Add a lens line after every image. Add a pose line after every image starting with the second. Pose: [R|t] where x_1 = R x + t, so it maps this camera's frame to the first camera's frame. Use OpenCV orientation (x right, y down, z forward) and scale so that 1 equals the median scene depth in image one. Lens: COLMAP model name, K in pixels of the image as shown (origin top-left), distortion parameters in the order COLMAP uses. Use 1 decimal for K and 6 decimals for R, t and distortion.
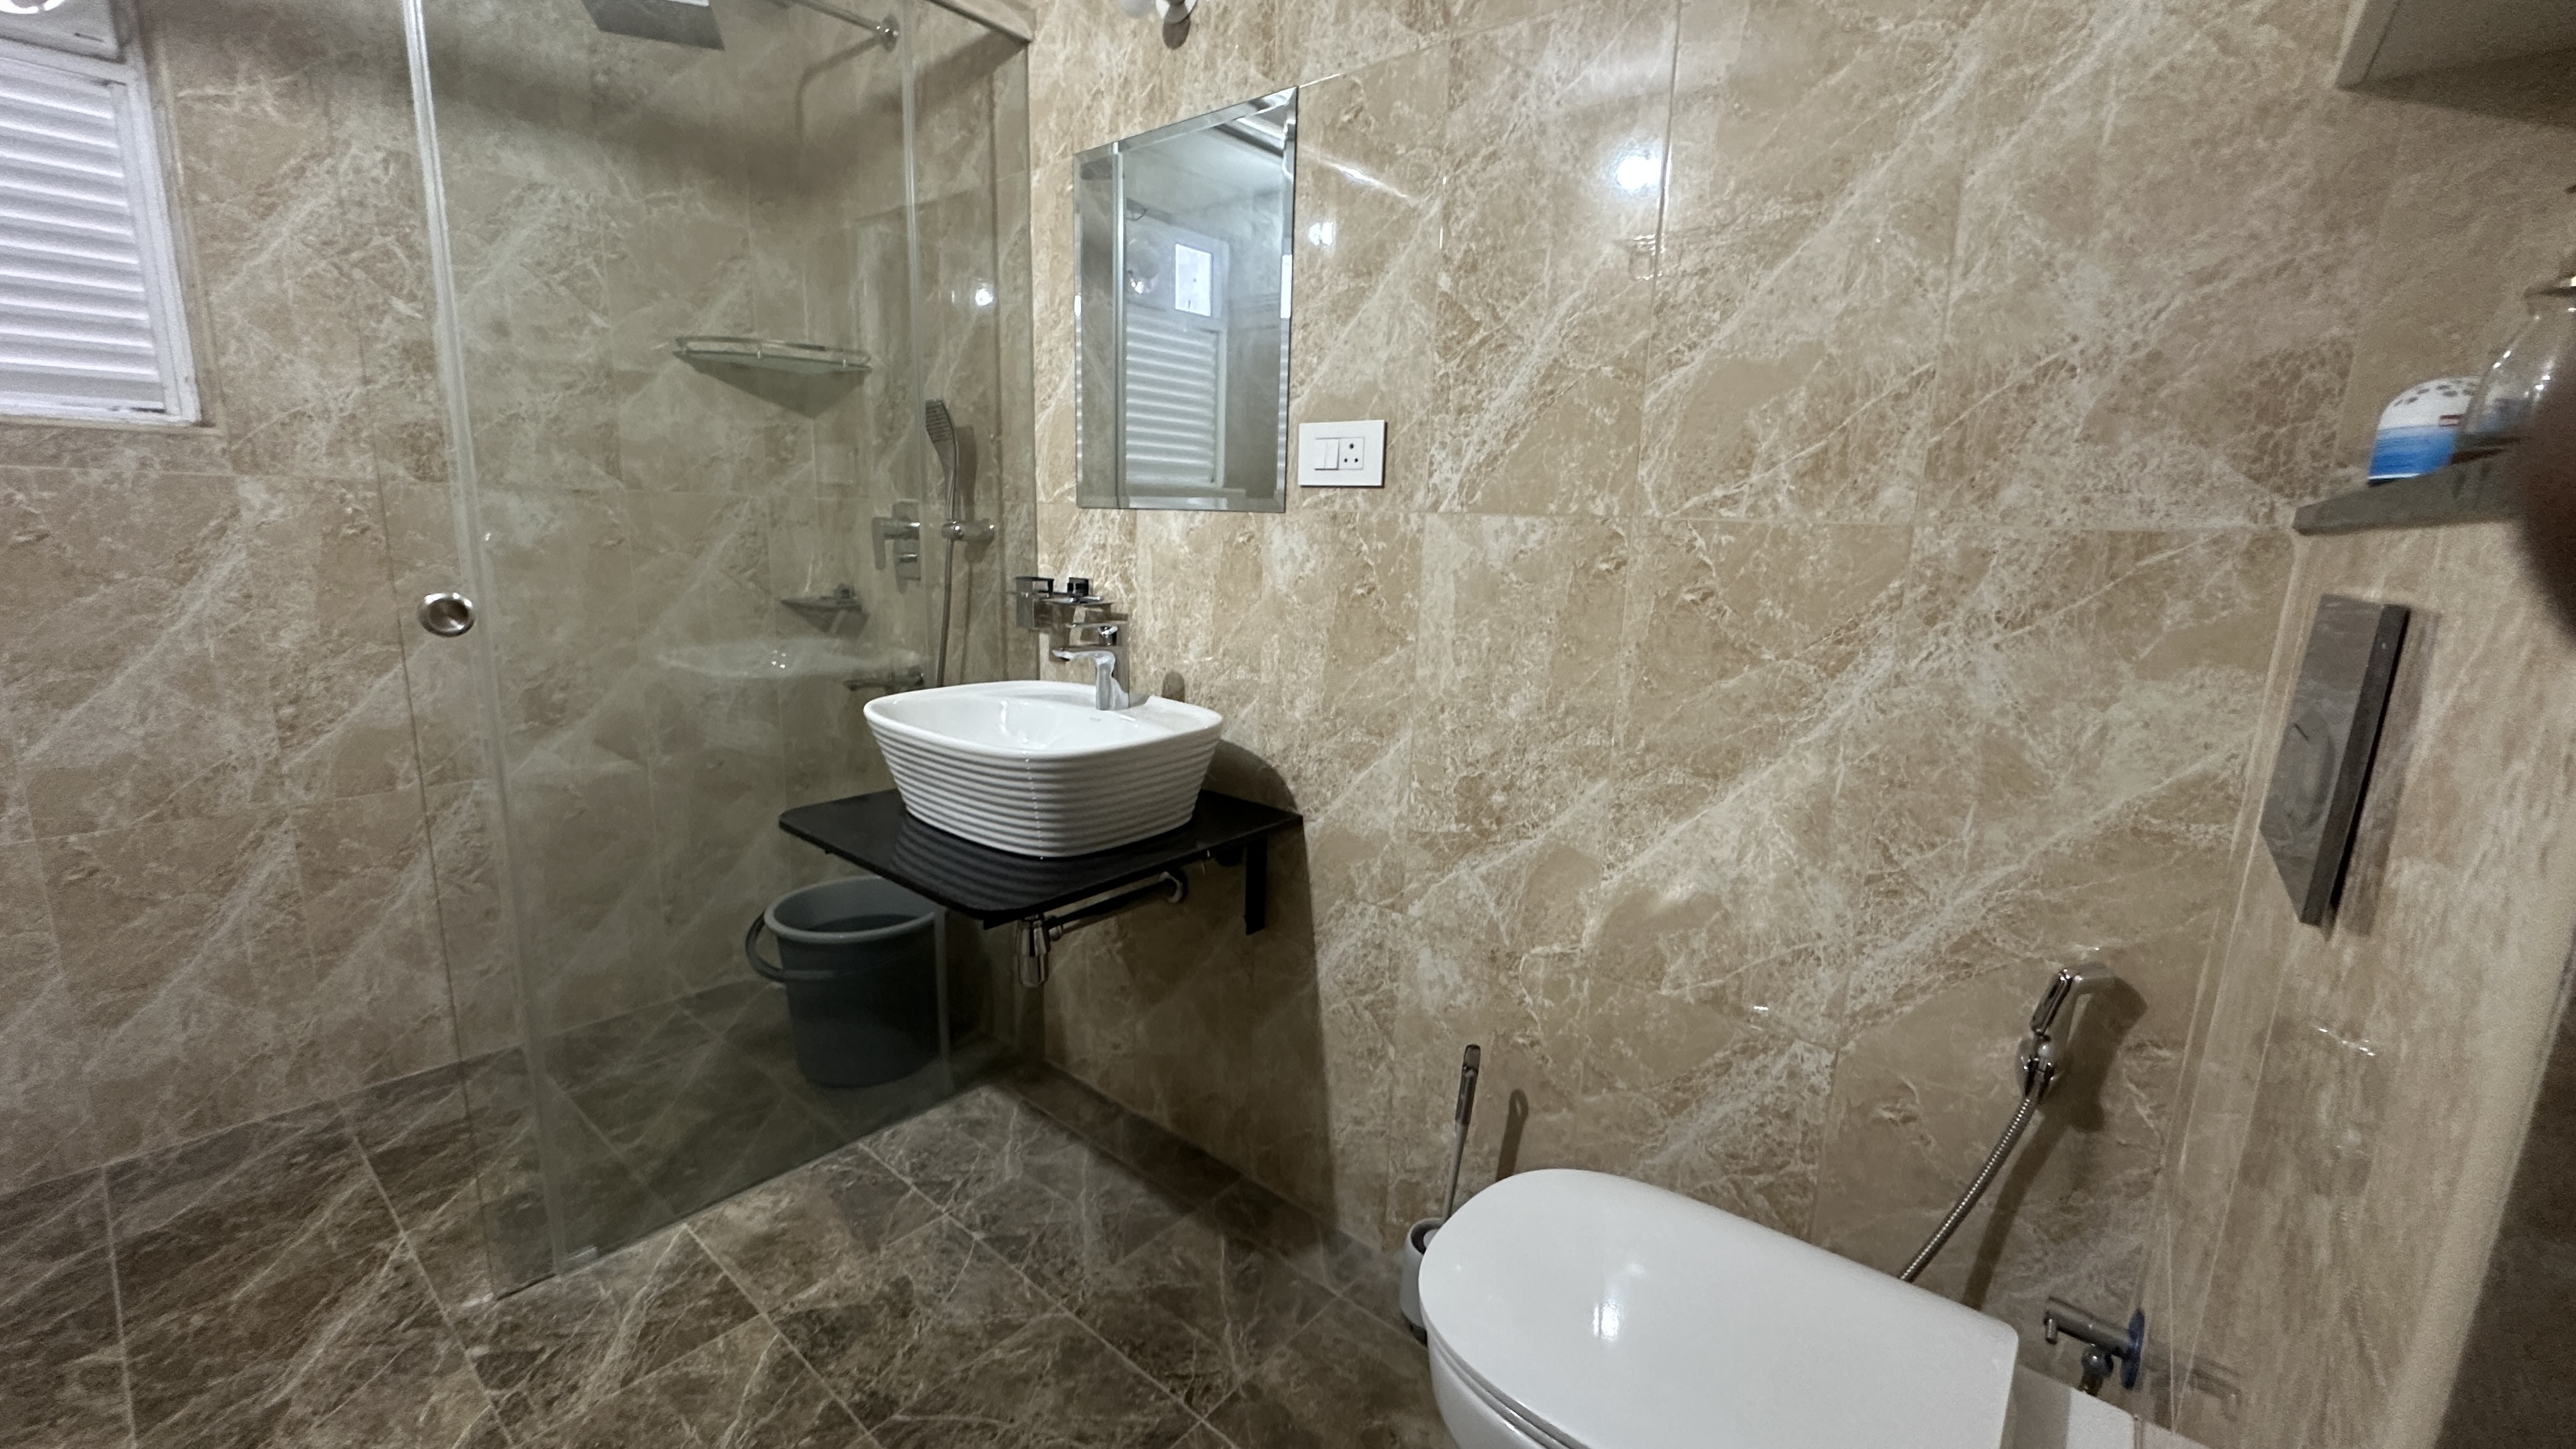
lens RADIAL K [[1032.1, 0, 1286.3], [0, 1032.1, 721.6], [0, 0, 1]] dist [0.005857, -0.000709]
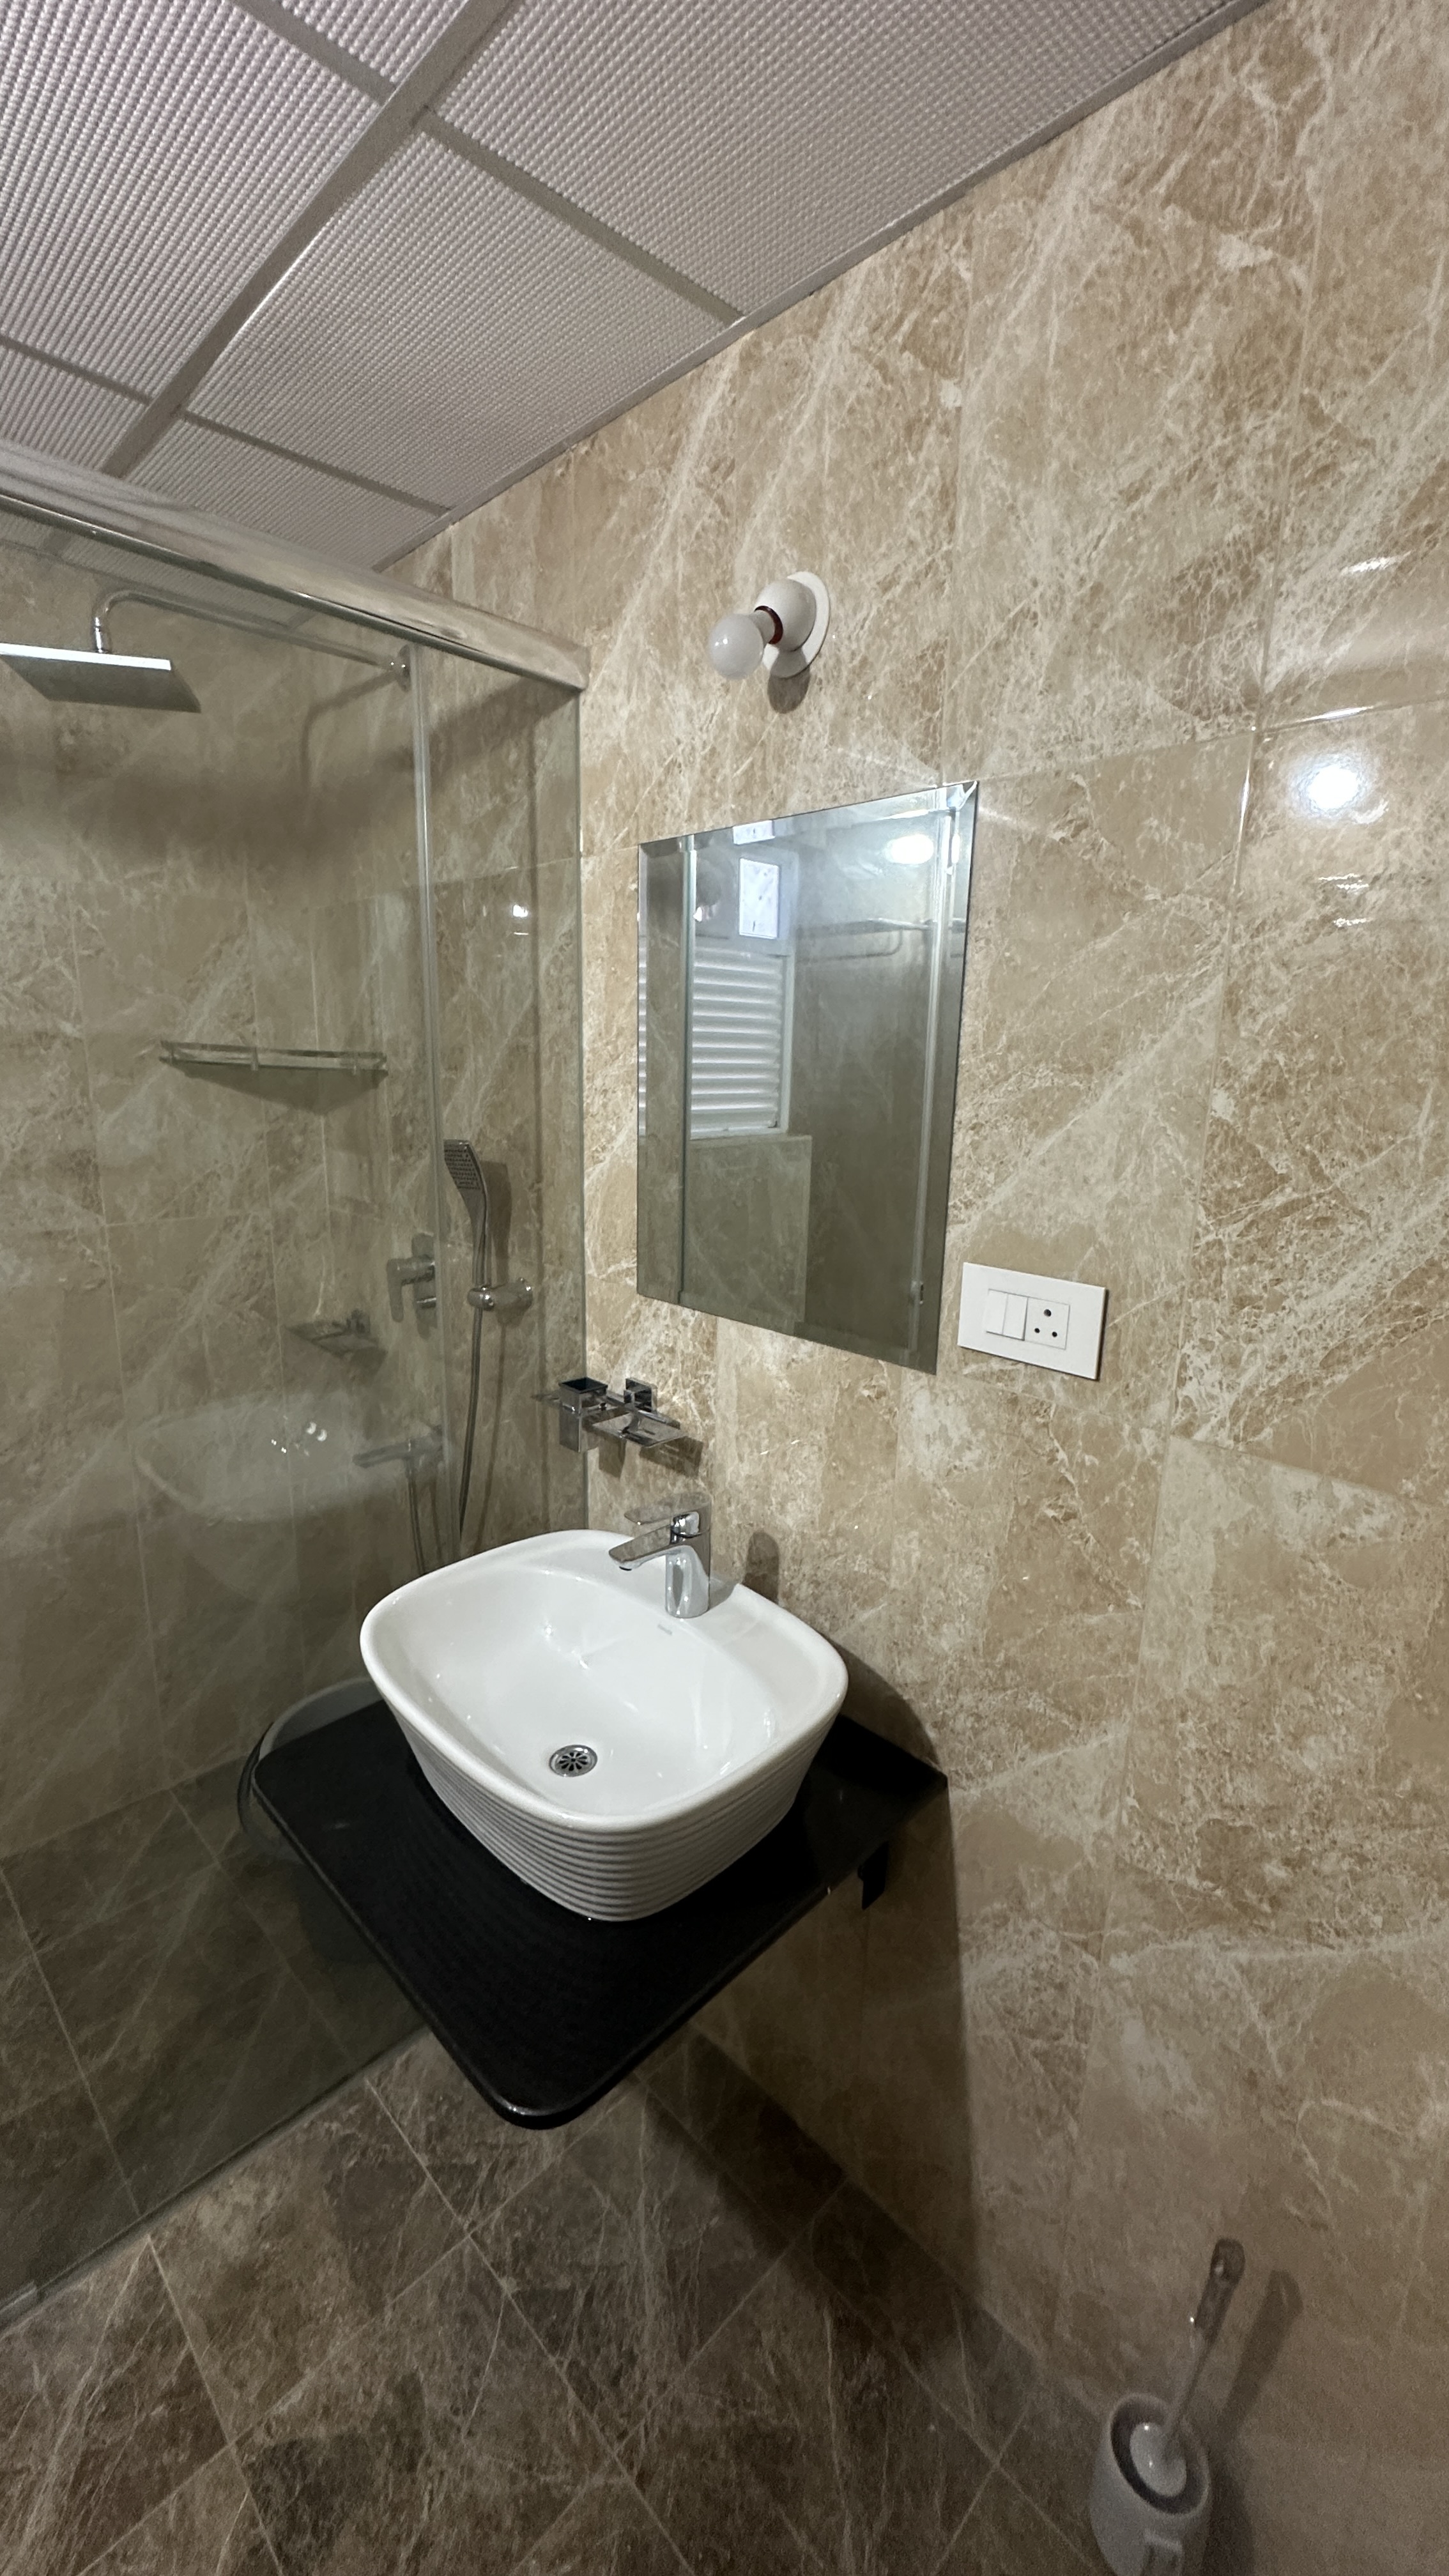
lens RADIAL K [[1032.1, 0, 720.9], [0, 1032.1, 1290.9], [0, 0, 1]] dist [0.005857, -0.000709]
pose [[0.995717, 0.012886, -0.091547, -0.079071], [-0.009975, 0.999432, 0.032188, -0.267465], [0.091910, -0.031137, 0.995280, 0.268448]]
